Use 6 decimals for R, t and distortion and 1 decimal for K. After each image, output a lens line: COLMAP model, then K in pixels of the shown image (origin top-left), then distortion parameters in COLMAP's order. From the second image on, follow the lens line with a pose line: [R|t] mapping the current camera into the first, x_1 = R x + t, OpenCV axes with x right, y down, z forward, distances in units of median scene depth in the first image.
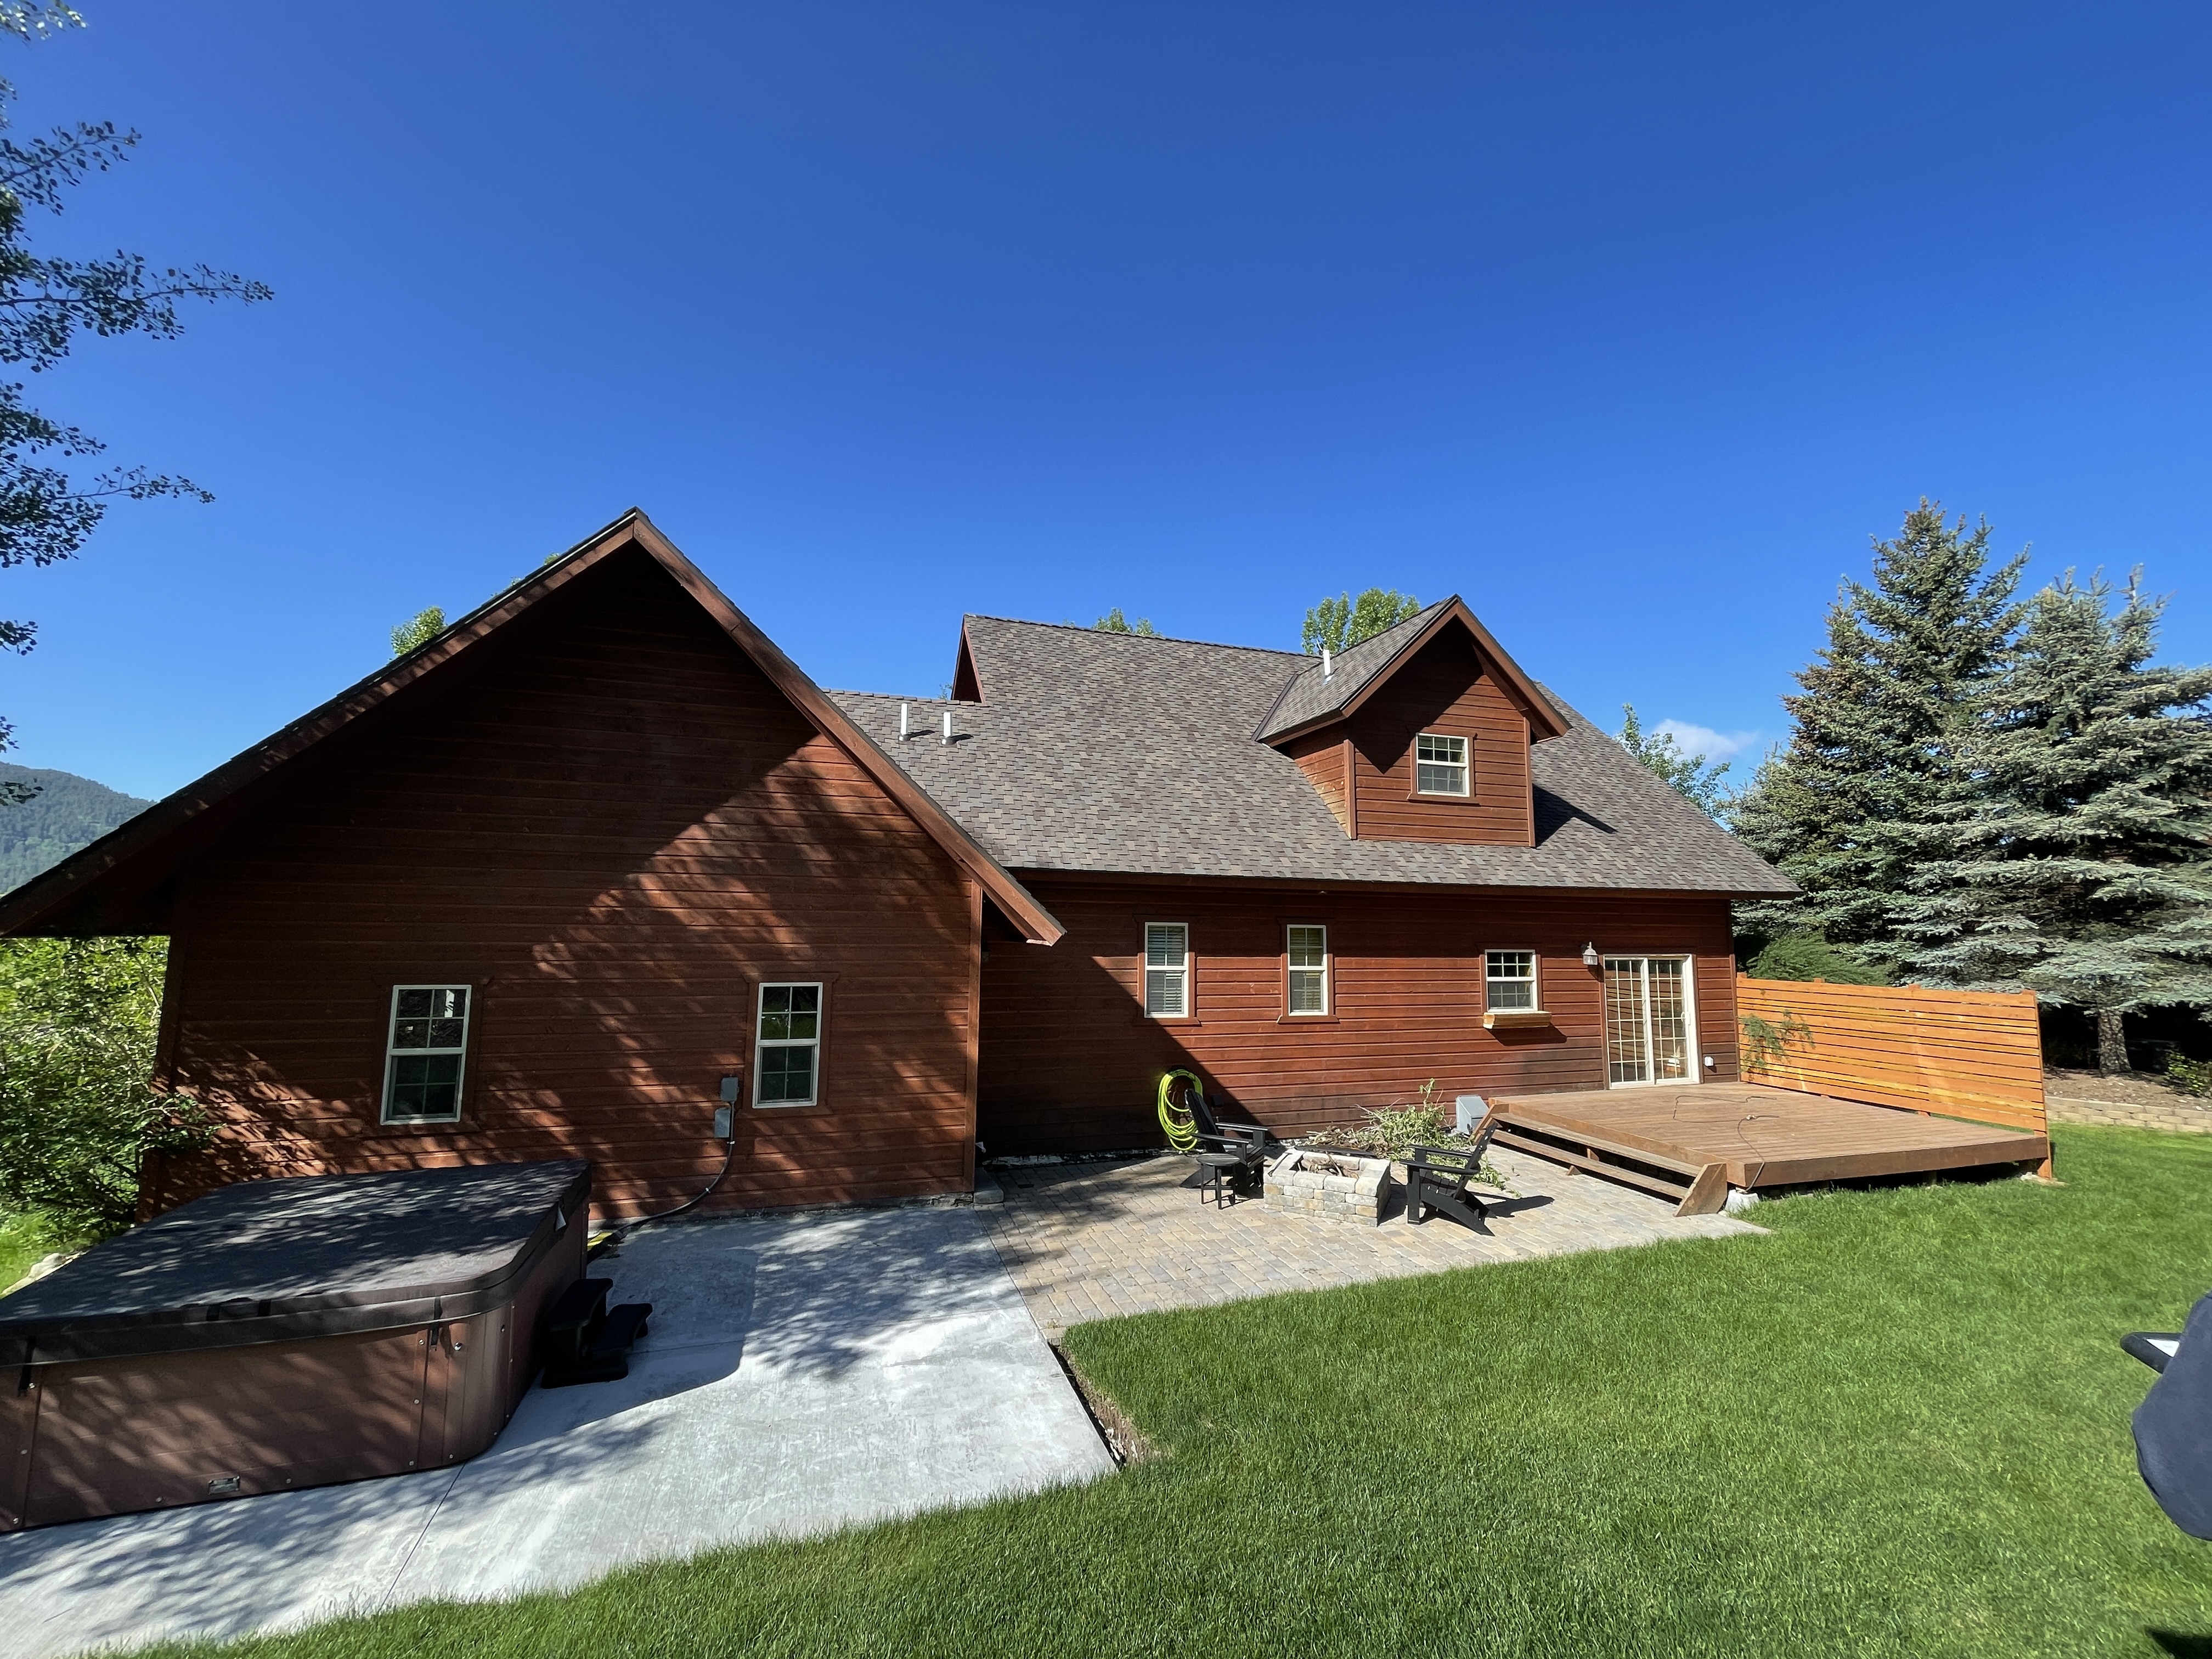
lens RADIAL K [[887.7, 0, 1099.6], [0, 887.7, 830.8], [0, 0, 1]] dist [-0.002309, 0.000447]
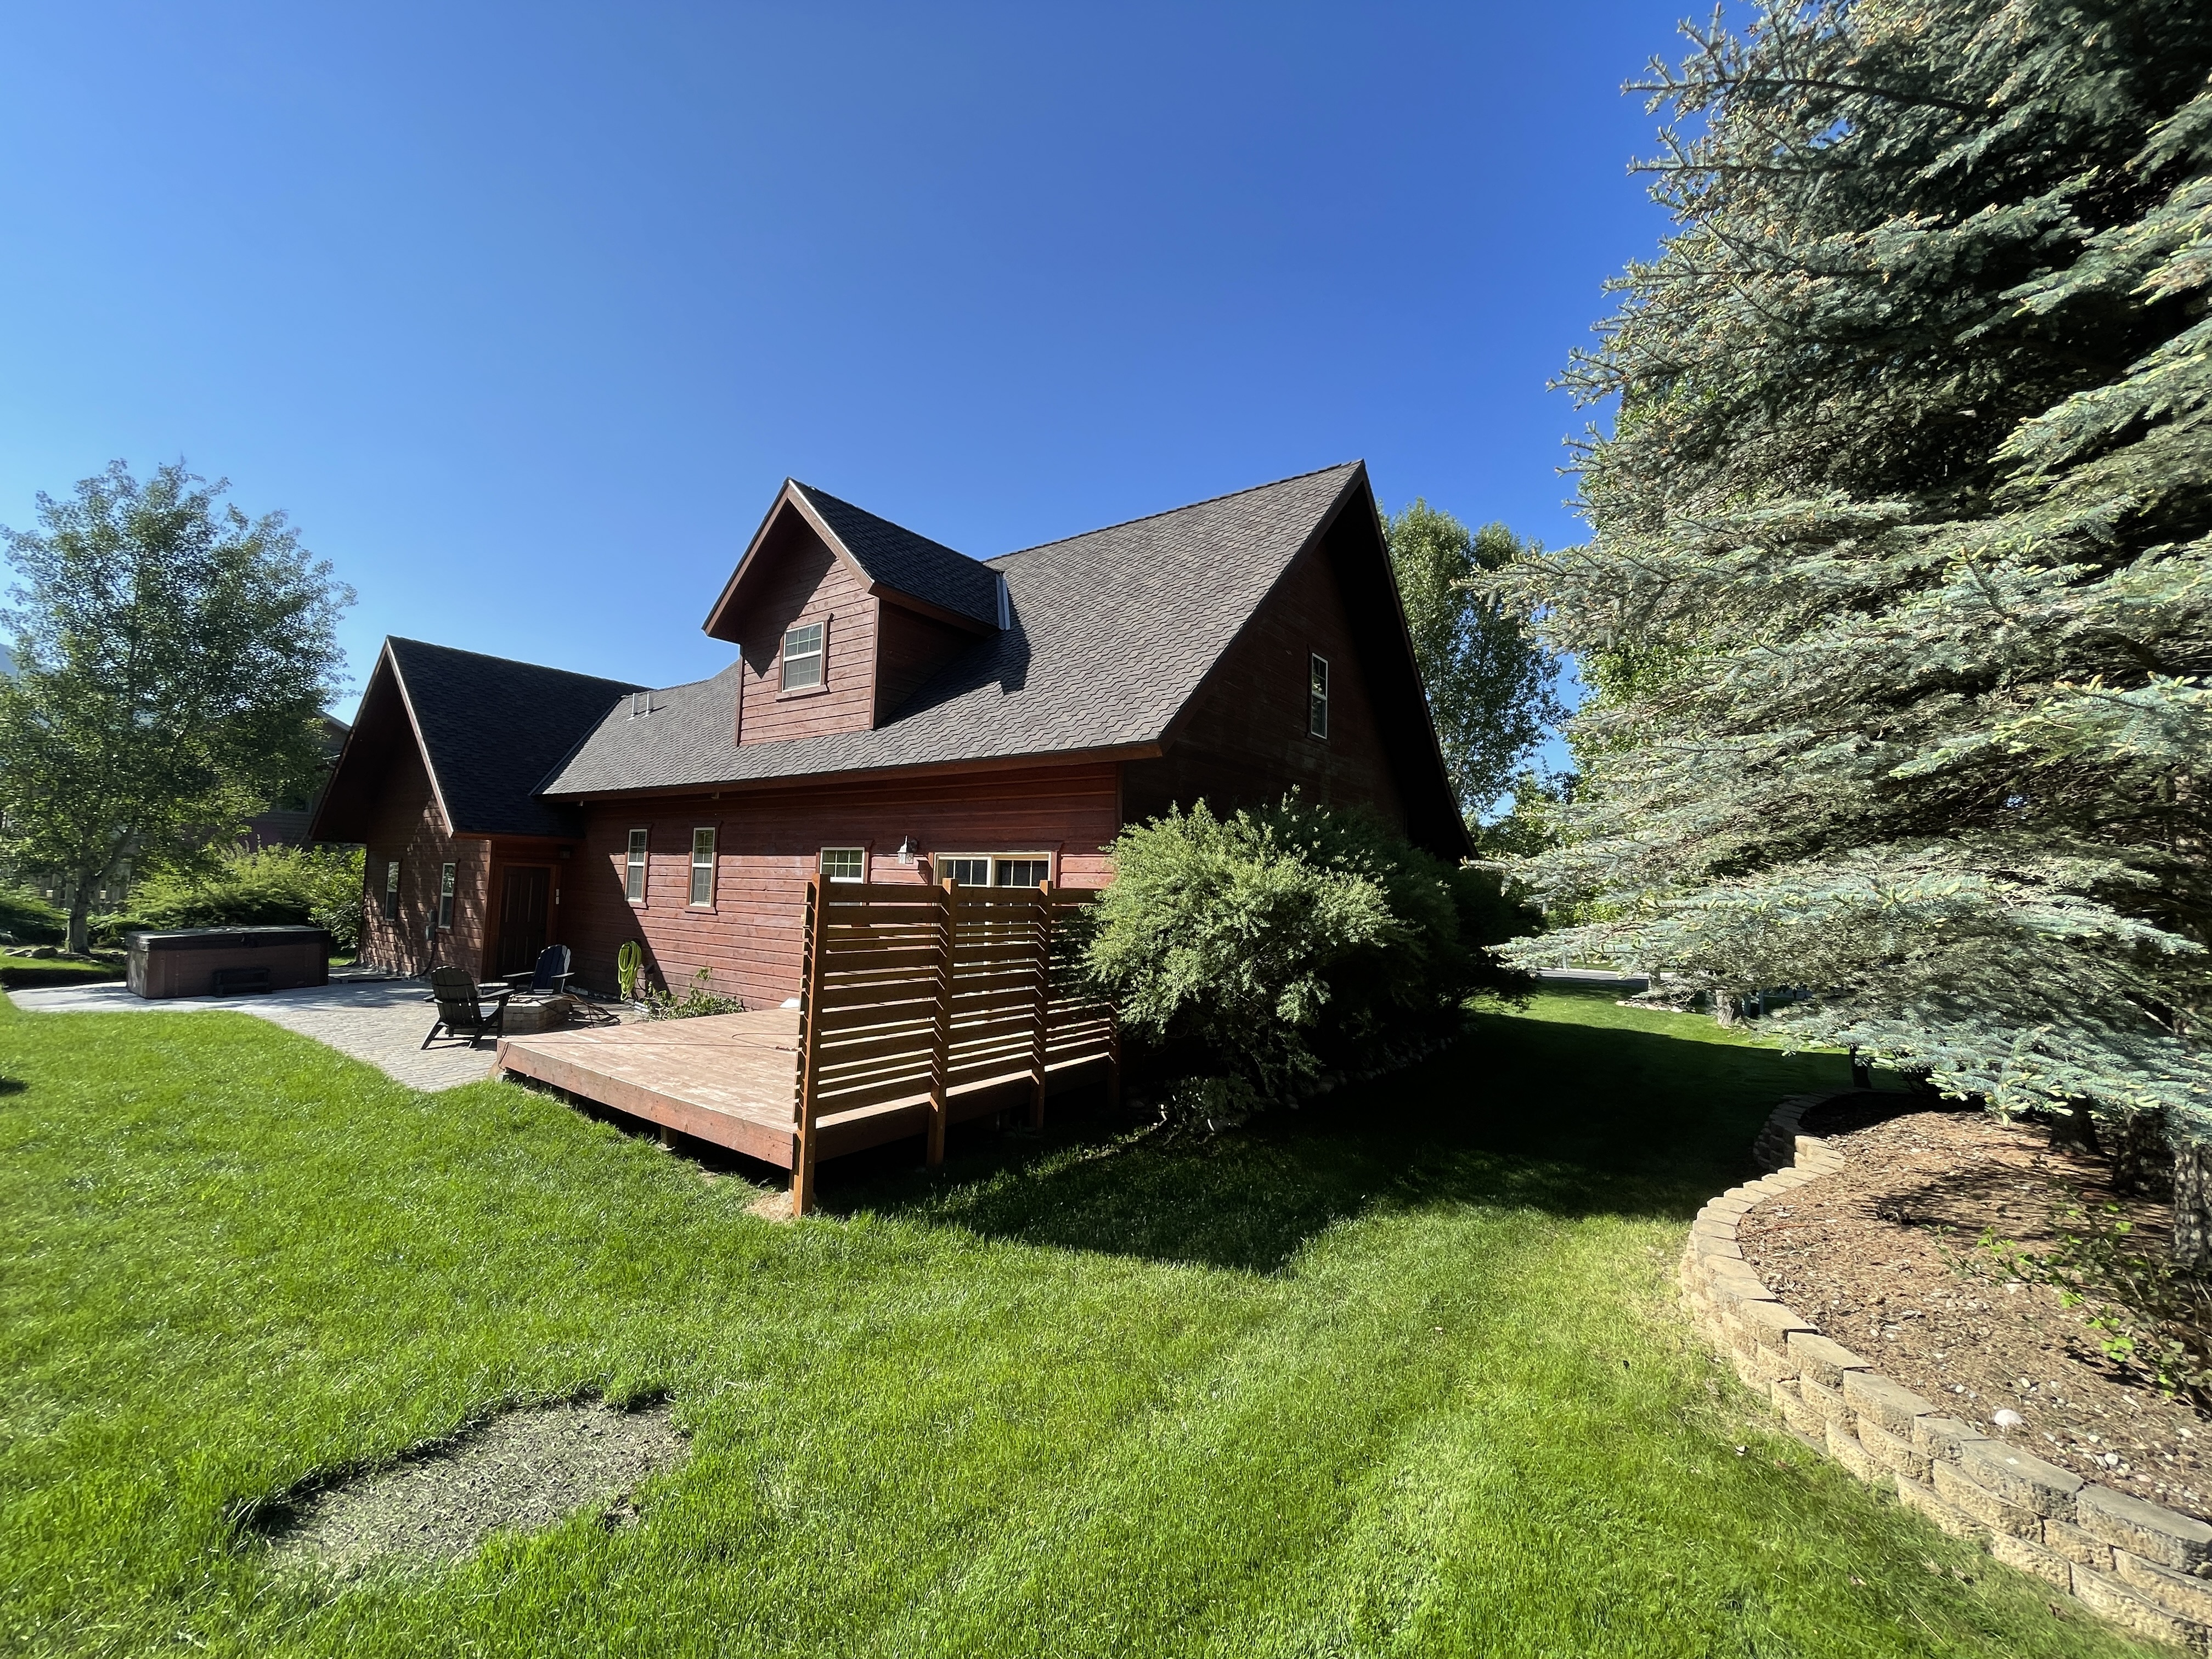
lens RADIAL K [[887.6, 0, 1070.3], [0, 887.6, 817.3], [0, 0, 1]] dist [-0.002293, -0.000004]
pose [[0.572894, -0.058189, -0.817561, 1.429289], [0.065729, 0.997526, -0.024939, 0.152461], [0.816990, -0.039450, 0.575301, 0.729333]]
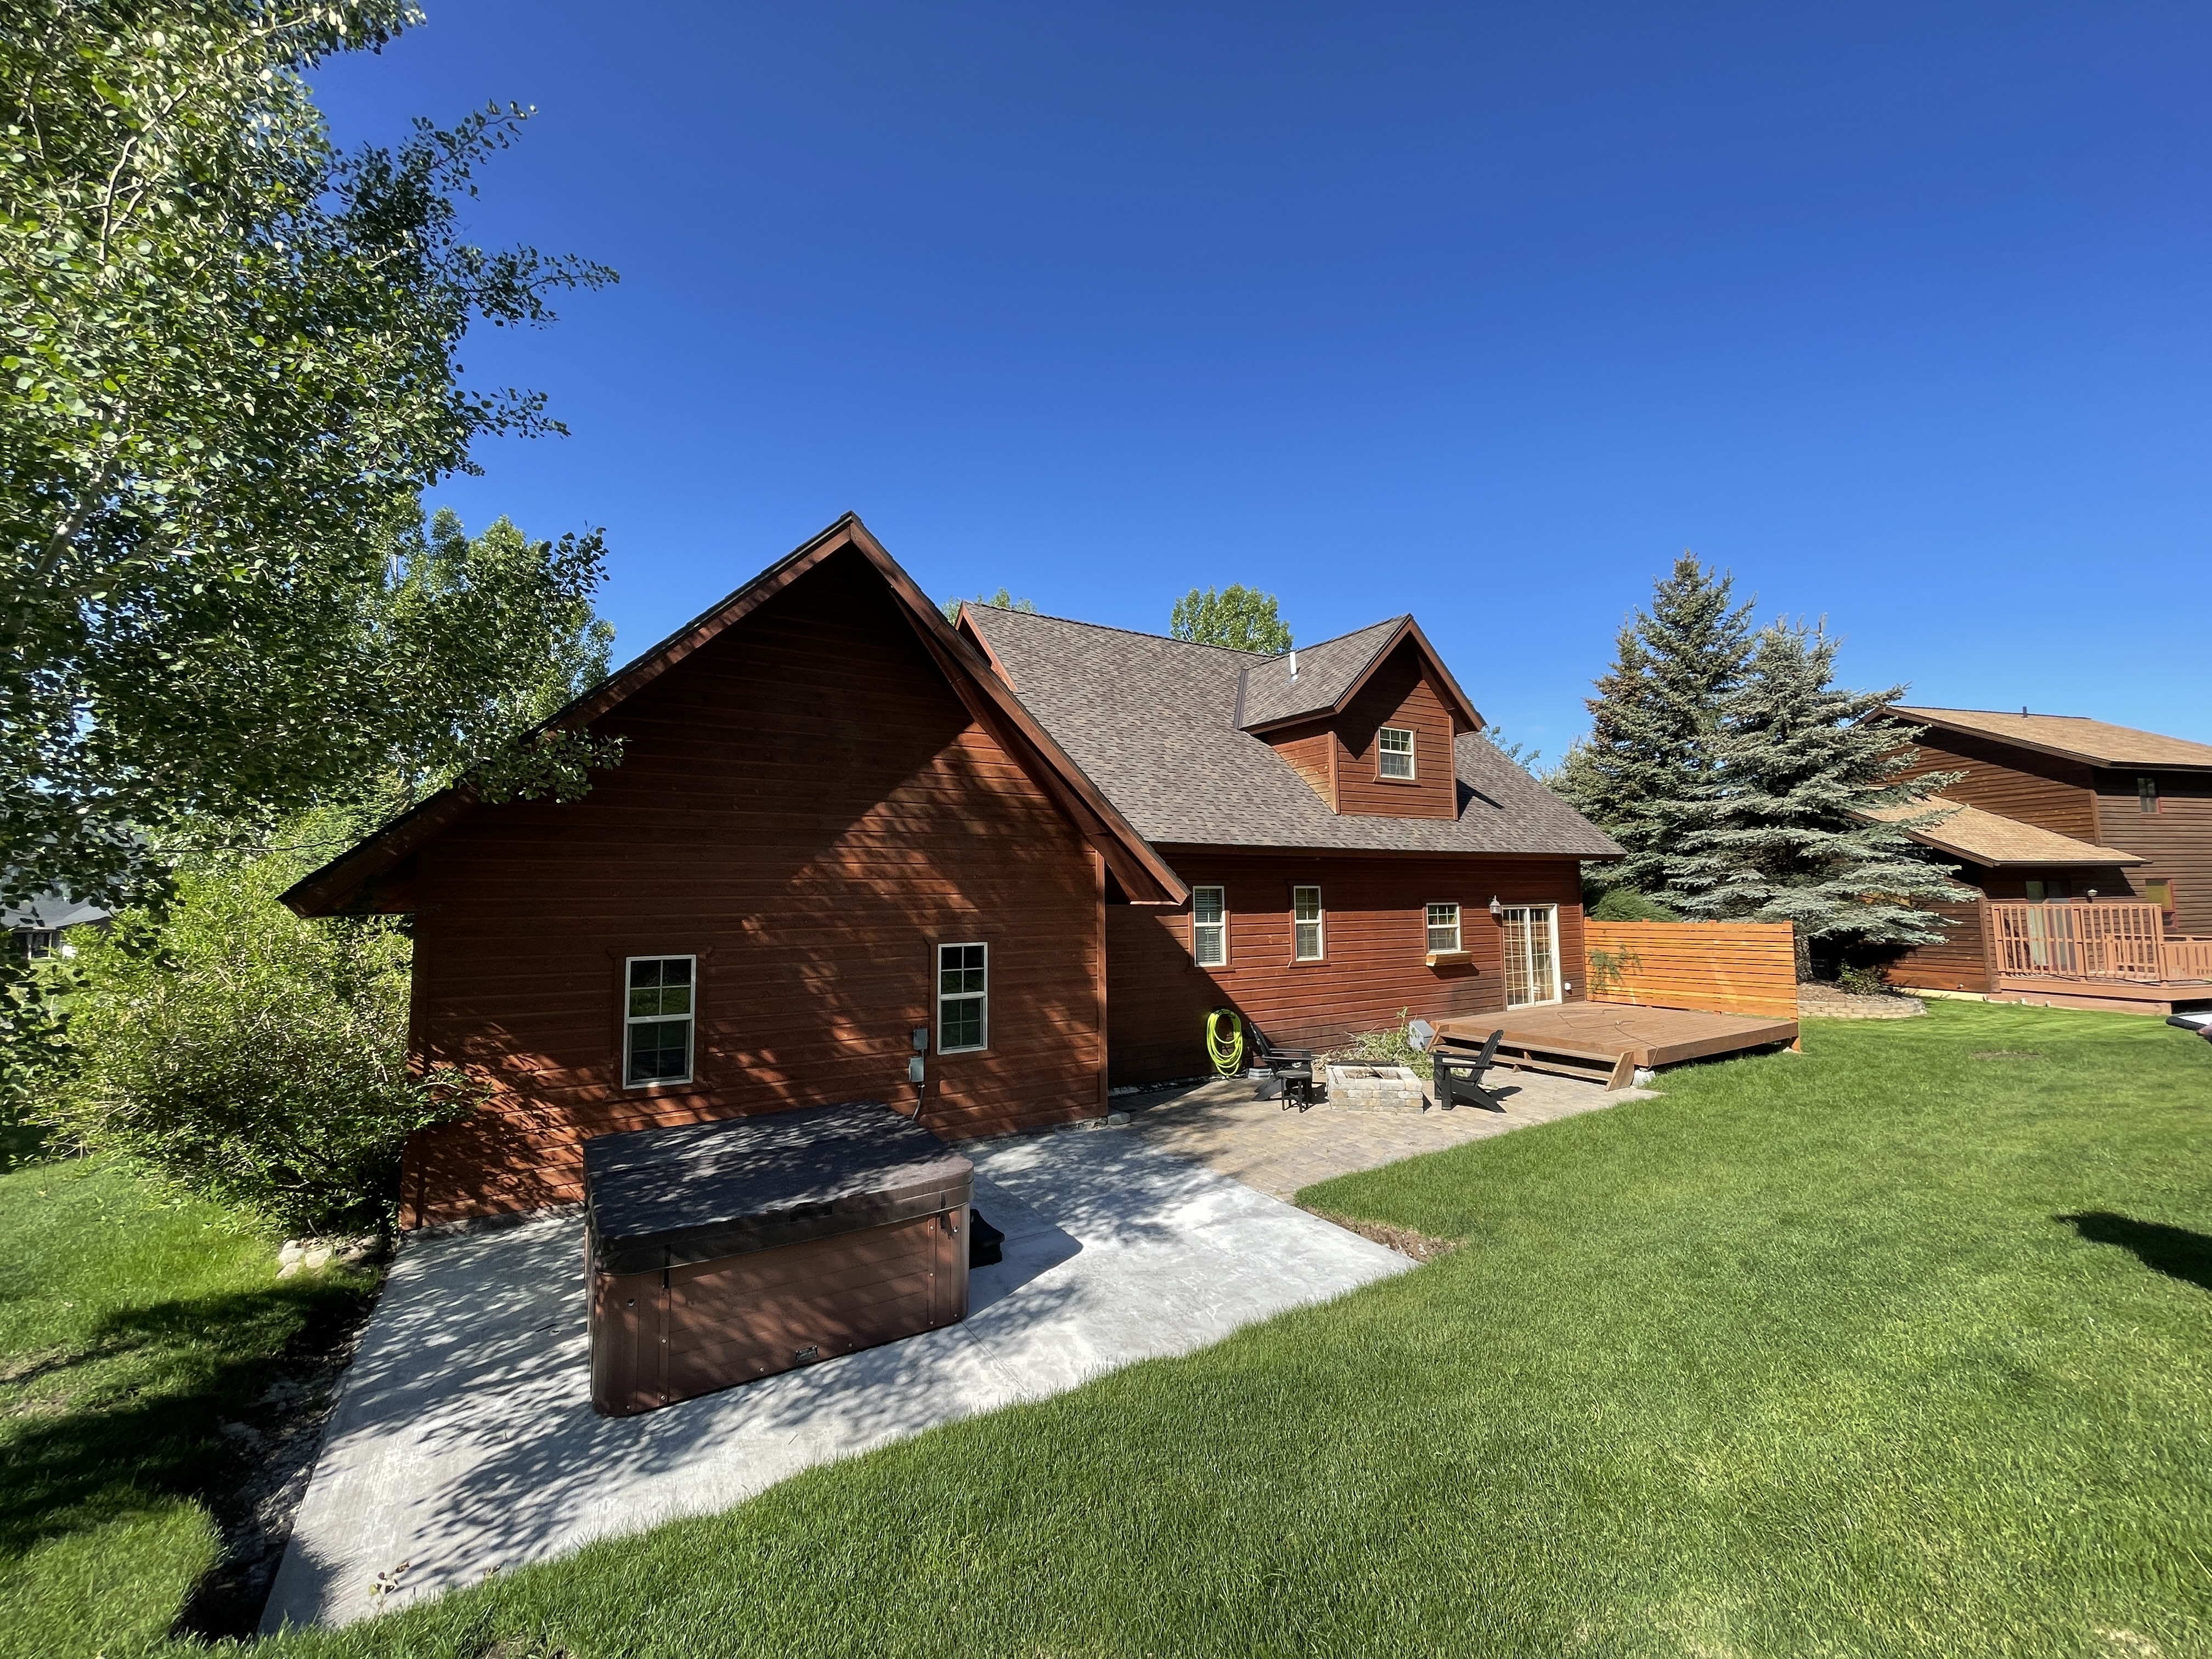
lens RADIAL K [[881.4, 0, 1106.0], [0, 881.4, 829.5], [0, 0, 1]] dist [-0.001022, -0.000178]
pose [[0.970387, -0.004443, 0.241516, -0.317949], [-0.003197, 0.999507, 0.031231, -0.006666], [-0.241535, -0.031078, 0.969894, -0.089557]]
